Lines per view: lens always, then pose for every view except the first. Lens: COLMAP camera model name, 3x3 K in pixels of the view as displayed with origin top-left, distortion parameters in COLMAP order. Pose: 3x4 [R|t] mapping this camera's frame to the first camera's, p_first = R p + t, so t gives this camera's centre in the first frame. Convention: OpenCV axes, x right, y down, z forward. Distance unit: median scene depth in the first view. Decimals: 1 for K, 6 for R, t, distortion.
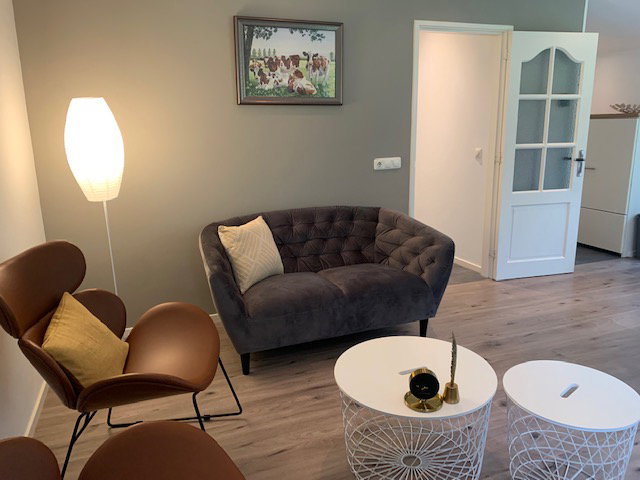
lens RADIAL K [[496.6, 0, 320.0], [0, 496.6, 240.0], [0, 0, 1]] dist [0.010297, -0.002499]
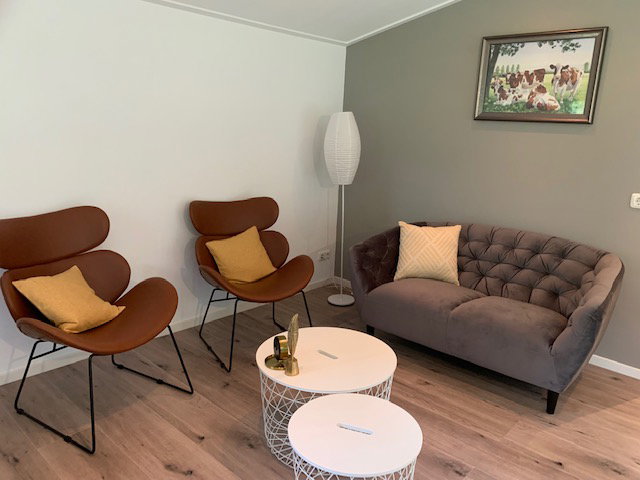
lens RADIAL K [[496.6, 0, 320.0], [0, 496.6, 240.0], [0, 0, 1]] dist [0.010297, -0.002499]
pose [[0.439113, 0.235503, -0.867017, 0.657932], [-0.259410, 0.957166, 0.128608, -0.076305], [0.860166, 0.168439, 0.481396, 0.244397]]
